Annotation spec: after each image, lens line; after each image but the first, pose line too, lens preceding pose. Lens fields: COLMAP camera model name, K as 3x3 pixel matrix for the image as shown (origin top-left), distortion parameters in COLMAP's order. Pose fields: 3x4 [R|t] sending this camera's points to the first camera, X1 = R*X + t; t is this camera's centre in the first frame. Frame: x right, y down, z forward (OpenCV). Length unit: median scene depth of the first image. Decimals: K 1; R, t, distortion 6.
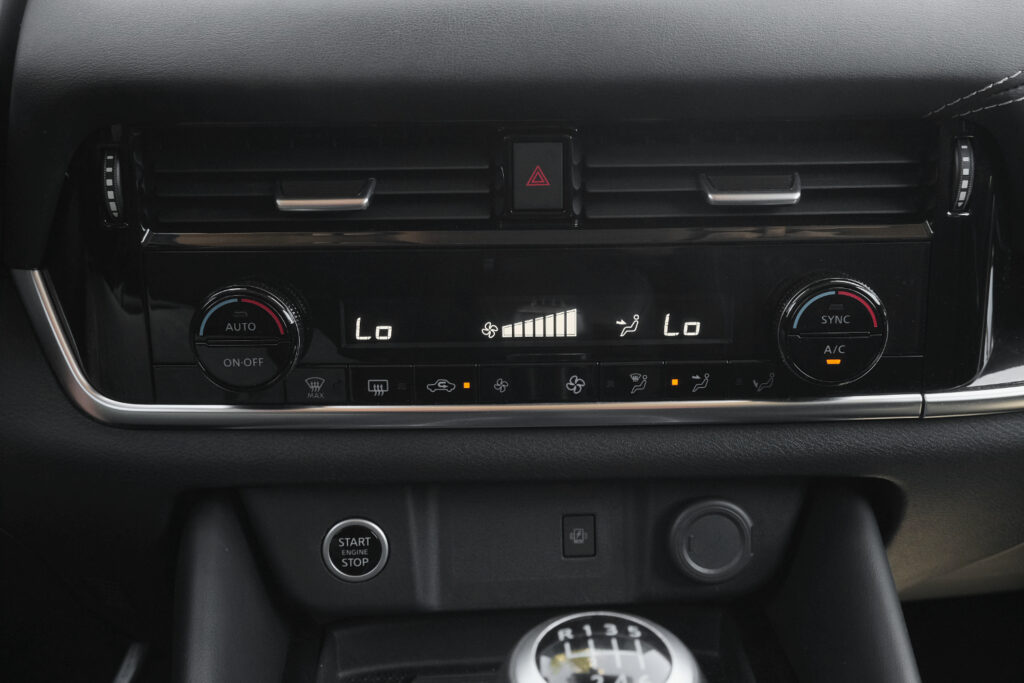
lens RADIAL K [[1186.2, 0, 511.5], [0, 1186.2, 340.3], [0, 0, 1]] dist [0.001366, 0.000000]
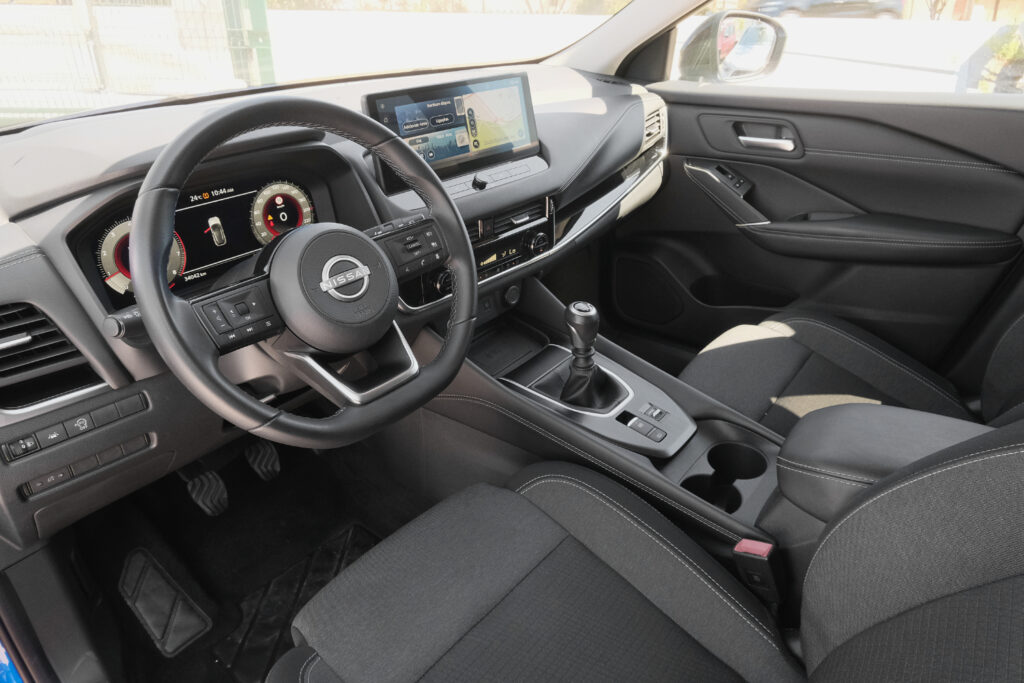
lens RADIAL K [[649.3, 0, 513.7], [0, 649.3, 339.1], [0, 0, 1]] dist [-0.018907, 0.005325]
pose [[0.690612, -0.354309, 0.630491, -1.535200], [0.200483, 0.931401, 0.303808, -0.451975], [-0.694882, -0.083411, 0.714270, -0.803117]]
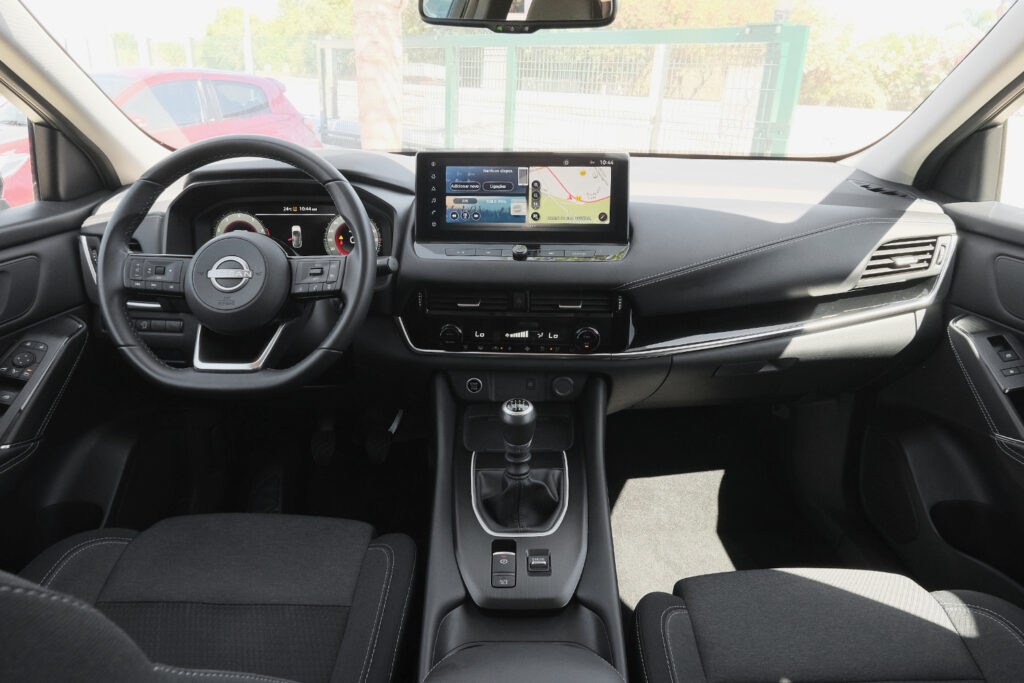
lens RADIAL K [[649.3, 0, 506.5], [0, 649.3, 336.4], [0, 0, 1]] dist [-0.018907, 0.005325]
pose [[0.996790, 0.031580, -0.073574, 0.148031], [-0.024411, 0.995045, 0.096381, -0.226060], [0.076253, -0.094275, 0.992622, -1.281789]]
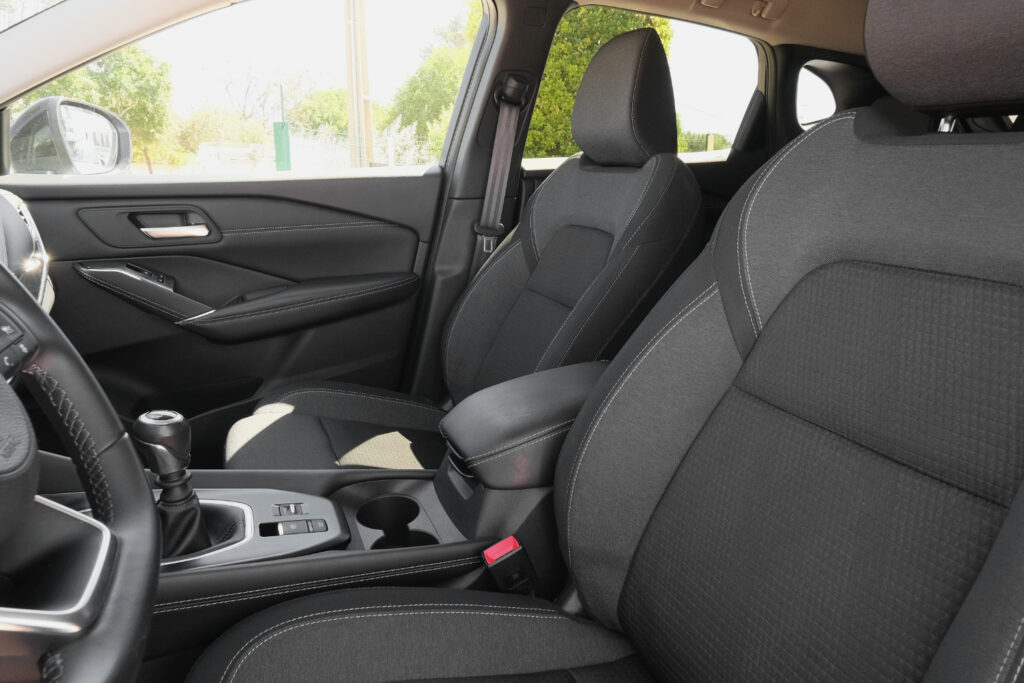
lens RADIAL K [[649.3, 0, 513.4], [0, 649.3, 334.1], [0, 0, 1]] dist [-0.018907, 0.005325]
pose [[-0.364739, -0.230095, 0.902232, -1.602739], [0.223139, 0.919148, 0.324616, -0.315648], [-0.903977, 0.319723, -0.283906, 0.283710]]
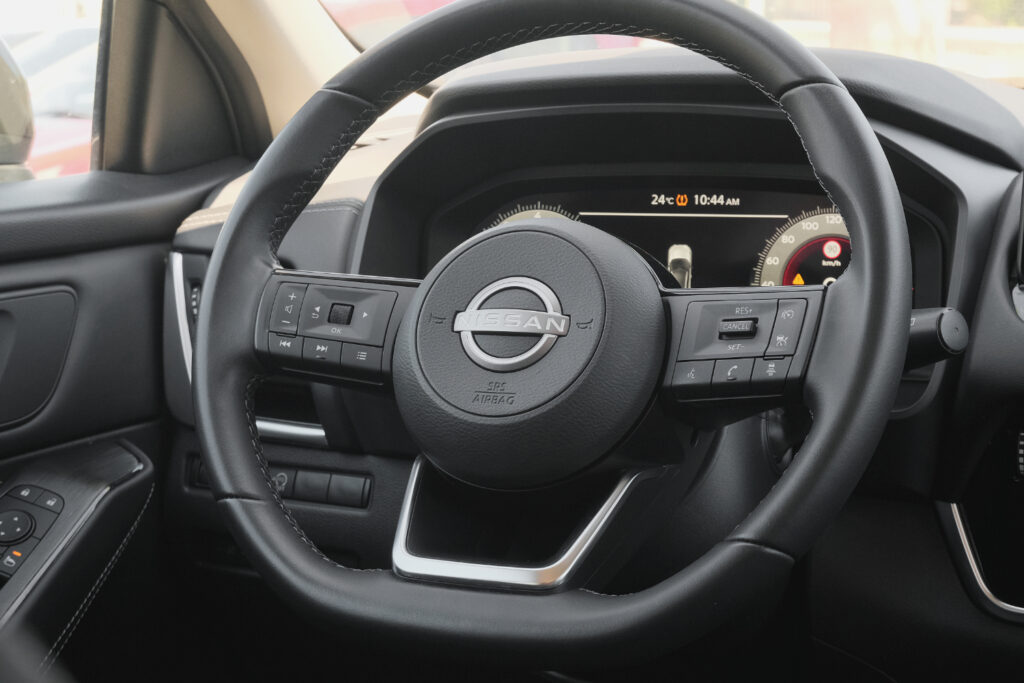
lens RADIAL K [[1761.9, 0, 511.9], [0, 1761.9, 339.7], [0, 0, 1]] dist [-0.026197, 0.000000]
pose [[0.895056, 0.051430, -0.442978, 0.044984], [-0.097153, 0.991957, -0.081136, -0.032730], [0.435242, 0.115658, 0.892854, -1.149476]]
